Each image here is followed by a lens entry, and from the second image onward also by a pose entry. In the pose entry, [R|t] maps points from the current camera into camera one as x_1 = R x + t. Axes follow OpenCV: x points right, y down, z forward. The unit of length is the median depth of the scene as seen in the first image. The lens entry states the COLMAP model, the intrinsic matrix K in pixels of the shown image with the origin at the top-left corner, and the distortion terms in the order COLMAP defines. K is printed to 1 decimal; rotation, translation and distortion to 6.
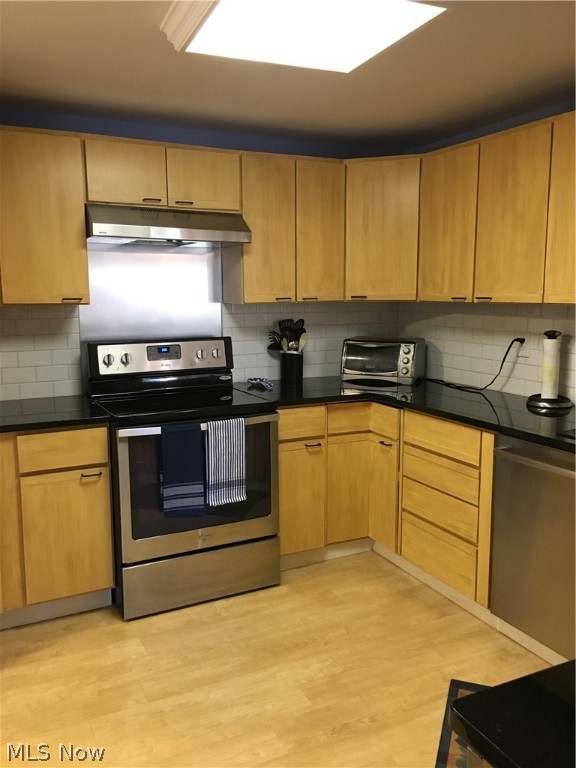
lens RADIAL K [[654.4, 0, 289.4], [0, 654.4, 387.0], [0, 0, 1]] dist [0.064765, -0.071967]
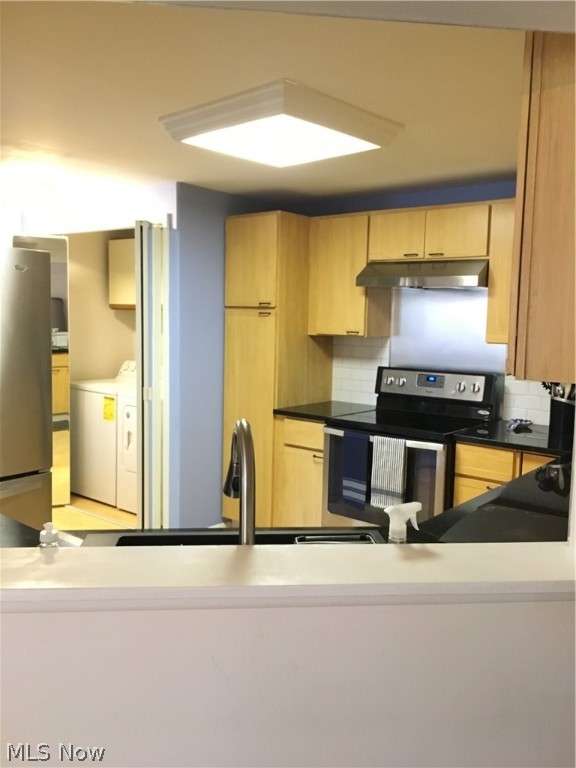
lens RADIAL K [[654.4, 0, 287.0], [0, 654.4, 382.9], [0, 0, 1]] dist [0.064765, -0.071967]
pose [[0.411421, 0.104619, -0.905421, 0.746826], [-0.163866, 0.985694, 0.039434, -0.052594], [0.896594, 0.132144, 0.422679, 0.274133]]
